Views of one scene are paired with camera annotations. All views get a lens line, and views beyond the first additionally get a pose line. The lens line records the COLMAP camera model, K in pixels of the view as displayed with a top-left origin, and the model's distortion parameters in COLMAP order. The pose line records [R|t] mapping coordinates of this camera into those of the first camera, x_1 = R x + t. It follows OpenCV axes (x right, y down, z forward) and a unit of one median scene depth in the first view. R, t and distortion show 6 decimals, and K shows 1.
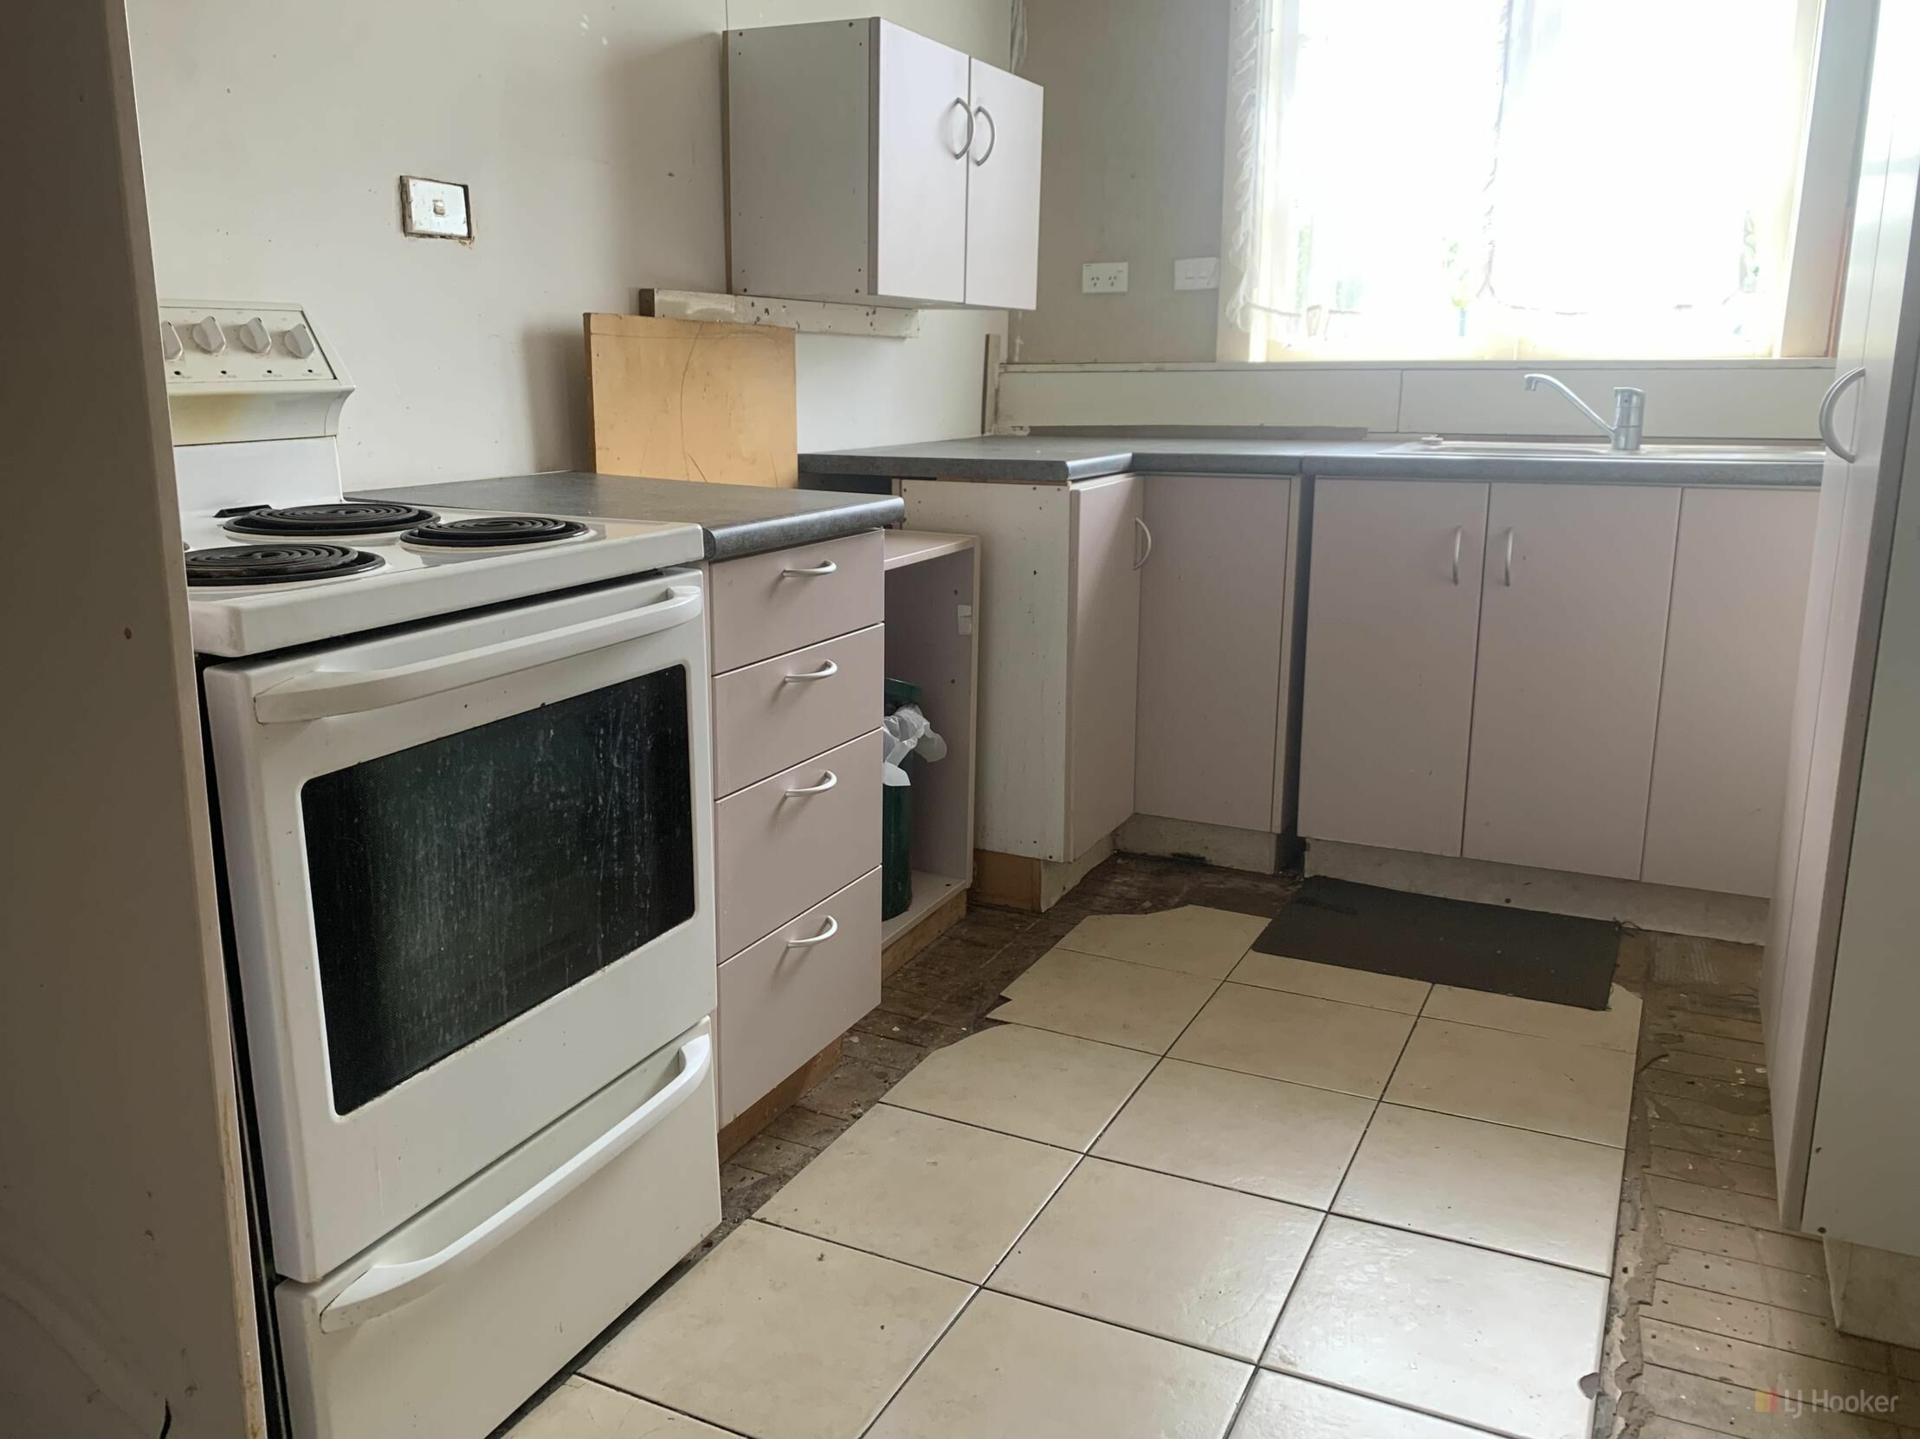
lens RADIAL K [[1460.5, 0, 962.9], [0, 1460.5, 716.9], [0, 0, 1]] dist [0.004419, -0.012210]
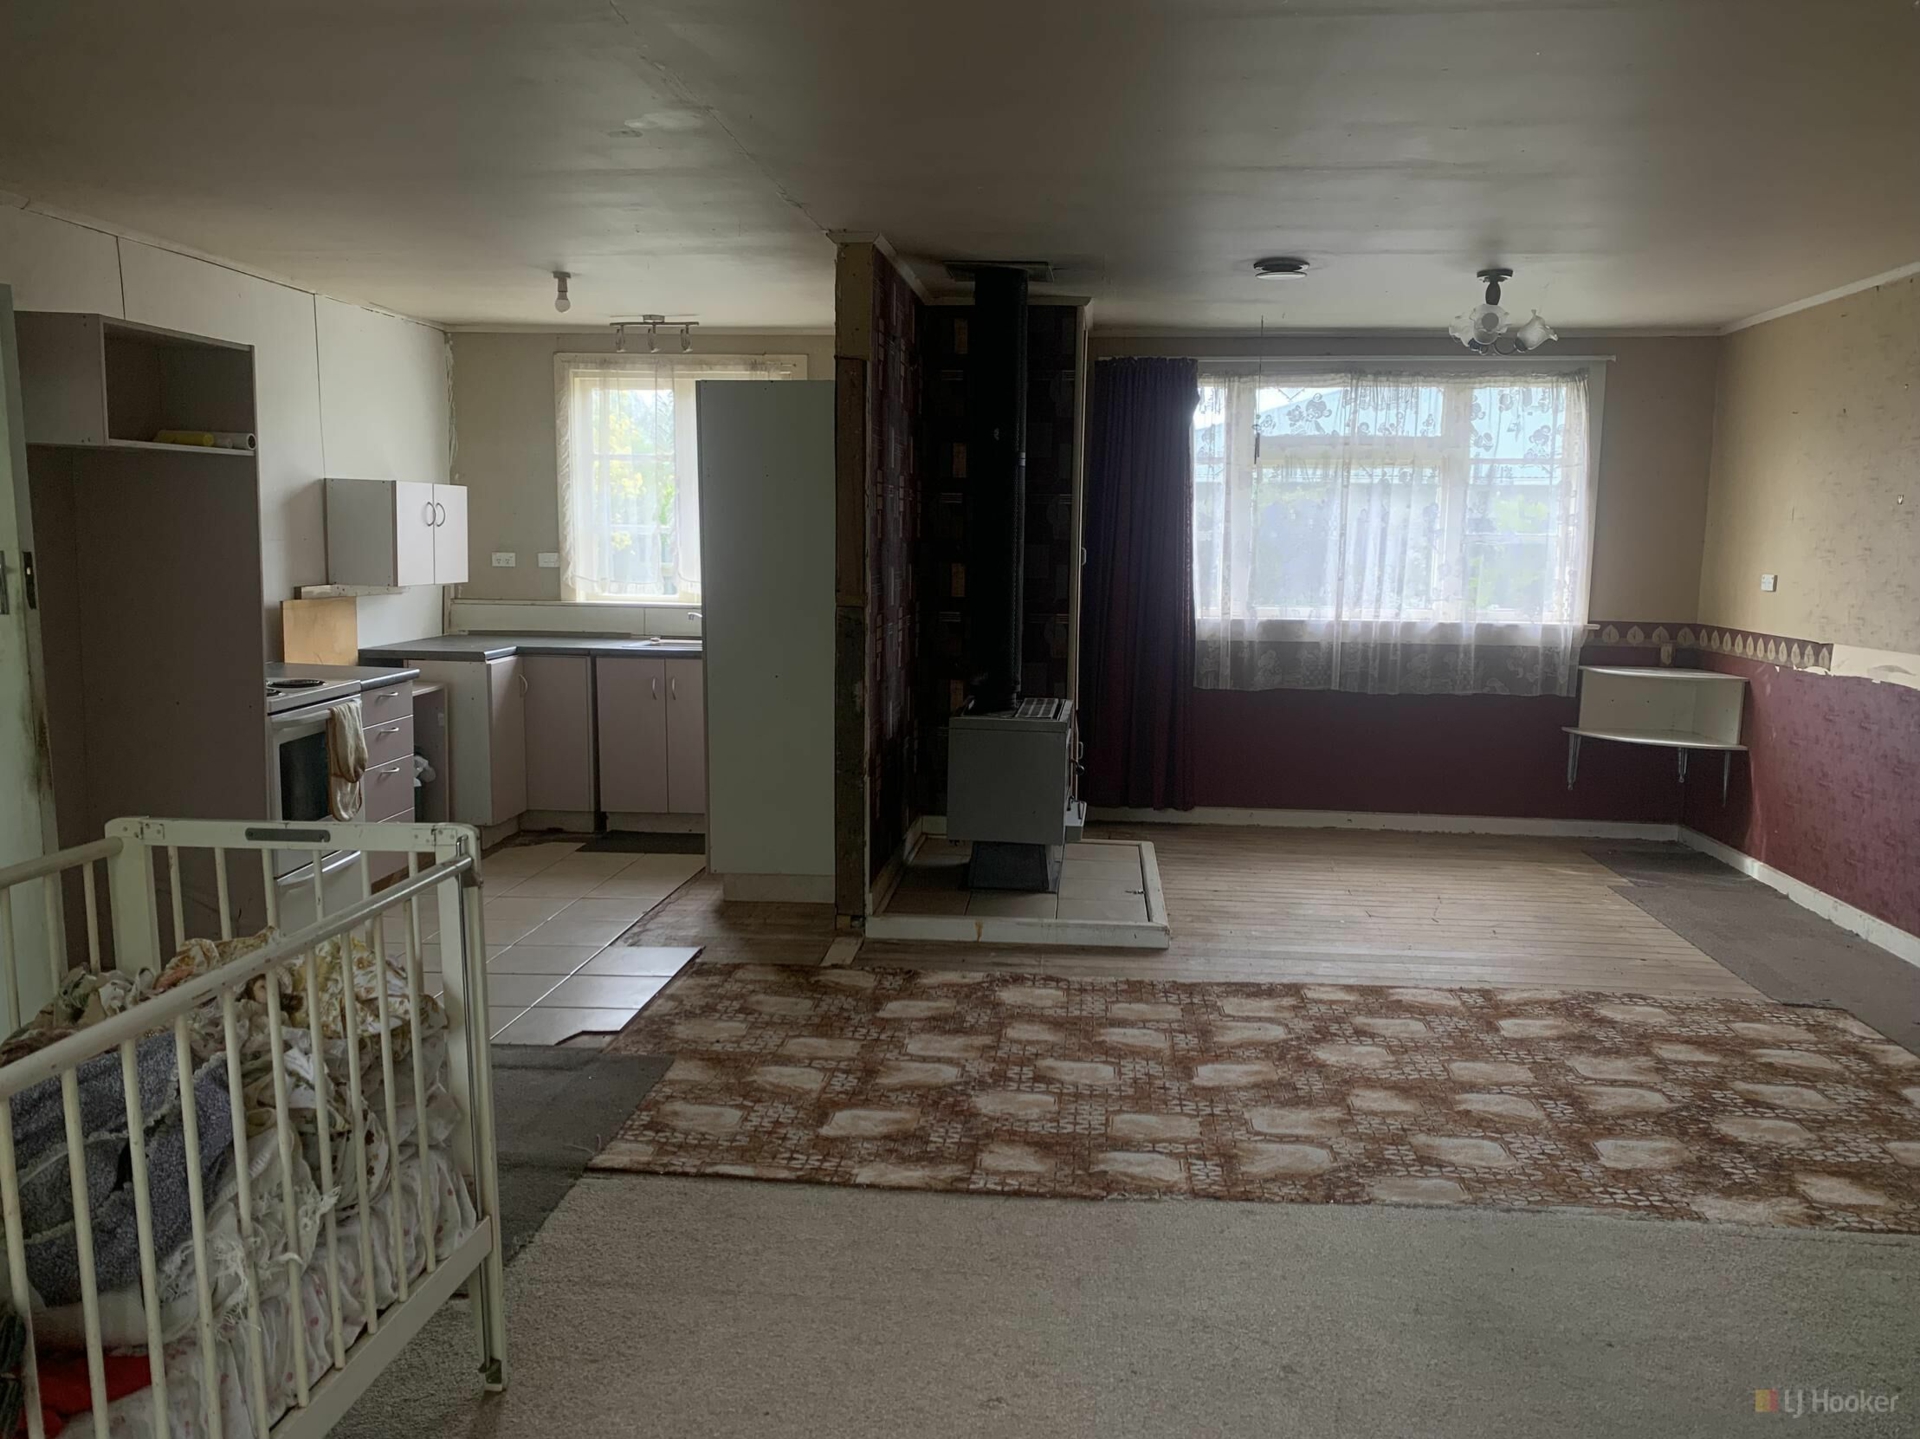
lens RADIAL K [[1460.5, 0, 1028.0], [0, 1460.5, 751.5], [0, 0, 1]] dist [0.004419, -0.012210]
pose [[0.918787, -0.039413, 0.392780, -0.054665], [0.070458, 0.995399, -0.064932, 0.195190], [-0.388414, 0.087333, 0.917337, -1.453733]]
